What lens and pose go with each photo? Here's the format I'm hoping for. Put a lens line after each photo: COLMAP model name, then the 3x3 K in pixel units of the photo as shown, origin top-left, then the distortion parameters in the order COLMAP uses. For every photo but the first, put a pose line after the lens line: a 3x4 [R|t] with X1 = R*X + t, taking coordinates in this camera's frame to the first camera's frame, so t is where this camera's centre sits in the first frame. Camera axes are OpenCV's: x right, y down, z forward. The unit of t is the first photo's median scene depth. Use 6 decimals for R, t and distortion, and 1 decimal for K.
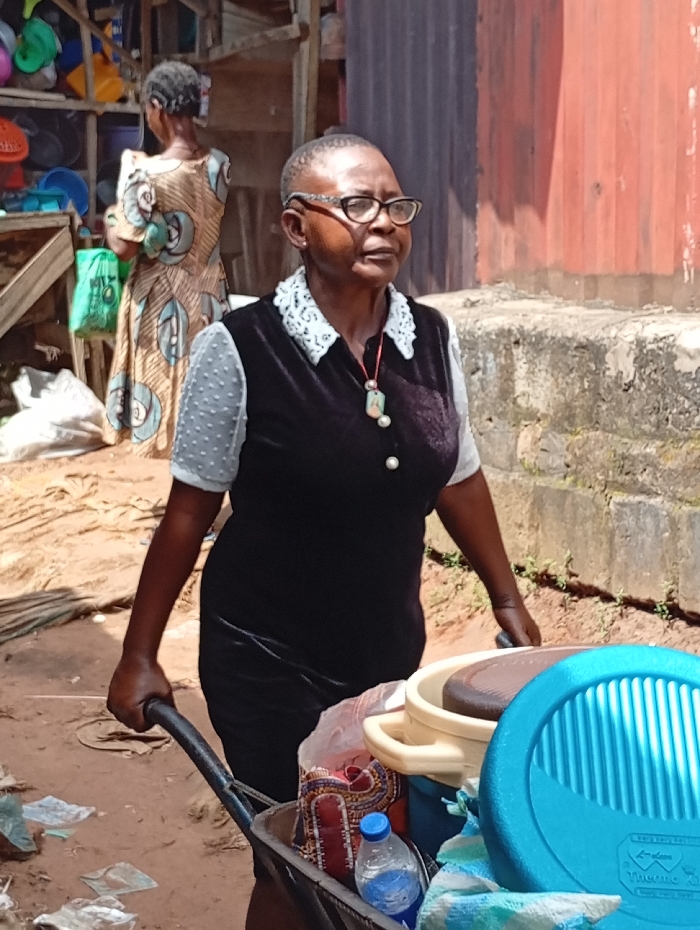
lens RADIAL K [[1922.1, 0, 353.5], [0, 1922.1, 463.3], [0, 0, 1]] dist [0.147237, -0.887072]
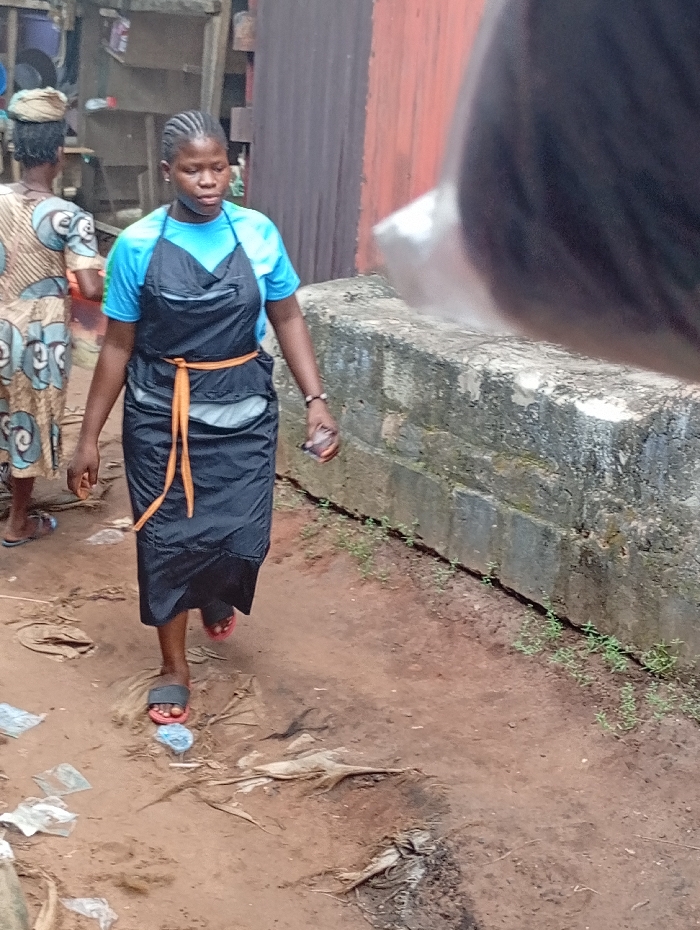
lens RADIAL K [[1746.2, 0, 349.1], [0, 1746.2, 449.6], [0, 0, 1]] dist [0.057716, -0.111078]
pose [[0.993964, 0.056209, 0.094215, -0.044832], [-0.068537, 0.988718, 0.133189, -0.151890], [-0.085665, -0.138842, 0.986602, -0.131610]]
